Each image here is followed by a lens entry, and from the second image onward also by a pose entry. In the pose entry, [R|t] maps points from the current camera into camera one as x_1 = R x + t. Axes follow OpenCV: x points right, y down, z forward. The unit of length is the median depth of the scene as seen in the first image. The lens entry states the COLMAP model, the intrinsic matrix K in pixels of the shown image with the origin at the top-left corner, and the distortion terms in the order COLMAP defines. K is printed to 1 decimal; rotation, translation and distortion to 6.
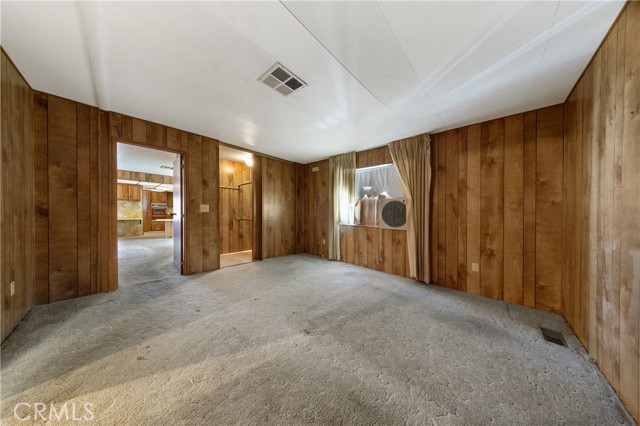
lens RADIAL K [[189.0, 0, 322.3], [0, 189.0, 210.8], [0, 0, 1]] dist [-0.002372, -0.000340]
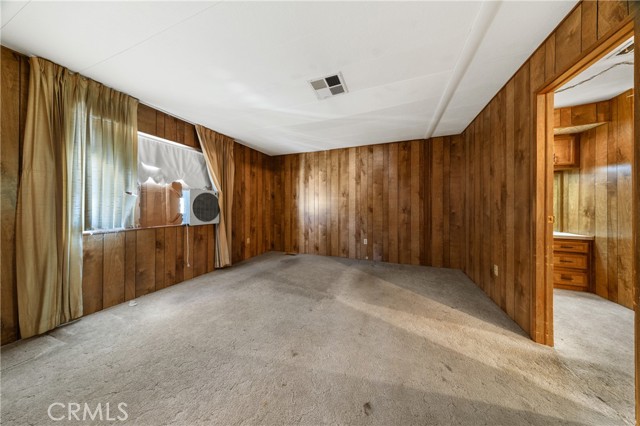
lens RADIAL K [[189.0, 0, 322.1], [0, 189.0, 207.0], [0, 0, 1]] dist [-0.002372, -0.000340]
pose [[-0.377083, -0.007375, 0.926150, -0.649776], [0.005081, 0.999937, 0.010031, 0.010516], [-0.926166, 0.008488, -0.377022, 0.803043]]
